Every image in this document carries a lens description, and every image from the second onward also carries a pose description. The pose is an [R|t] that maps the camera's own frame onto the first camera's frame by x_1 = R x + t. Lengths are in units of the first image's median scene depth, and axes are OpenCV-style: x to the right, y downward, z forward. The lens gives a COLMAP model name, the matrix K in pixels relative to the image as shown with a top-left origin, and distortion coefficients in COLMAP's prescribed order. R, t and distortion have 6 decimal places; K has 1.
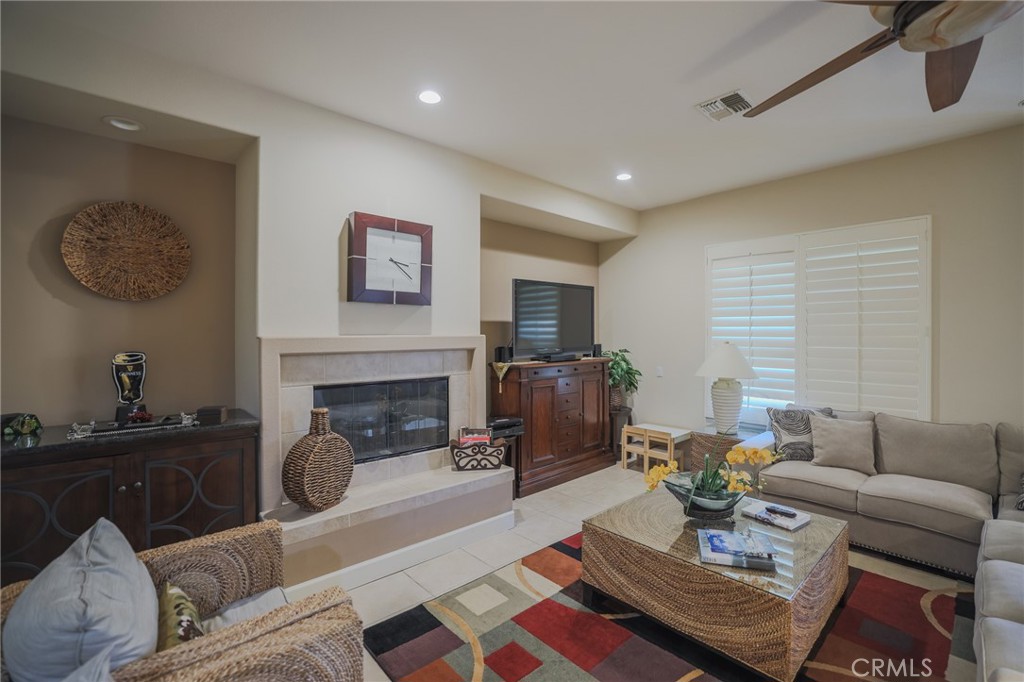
lens RADIAL K [[444.0, 0, 522.3], [0, 444.0, 333.0], [0, 0, 1]] dist [-0.046117, 0.015955]
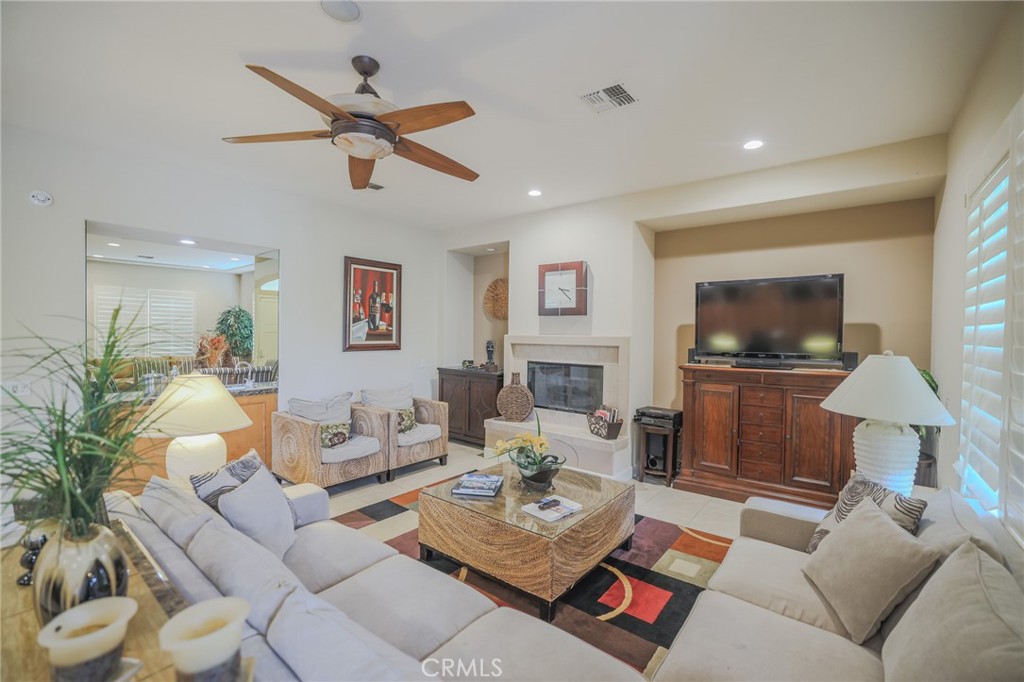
lens RADIAL K [[444.0, 0, 522.3], [0, 444.0, 333.0], [0, 0, 1]] dist [-0.046117, 0.015955]
pose [[0.167372, 0.001214, -0.985893, 1.250225], [-0.010967, 0.999940, -0.000631, -0.000061], [0.985833, 0.010918, 0.167375, 0.575071]]
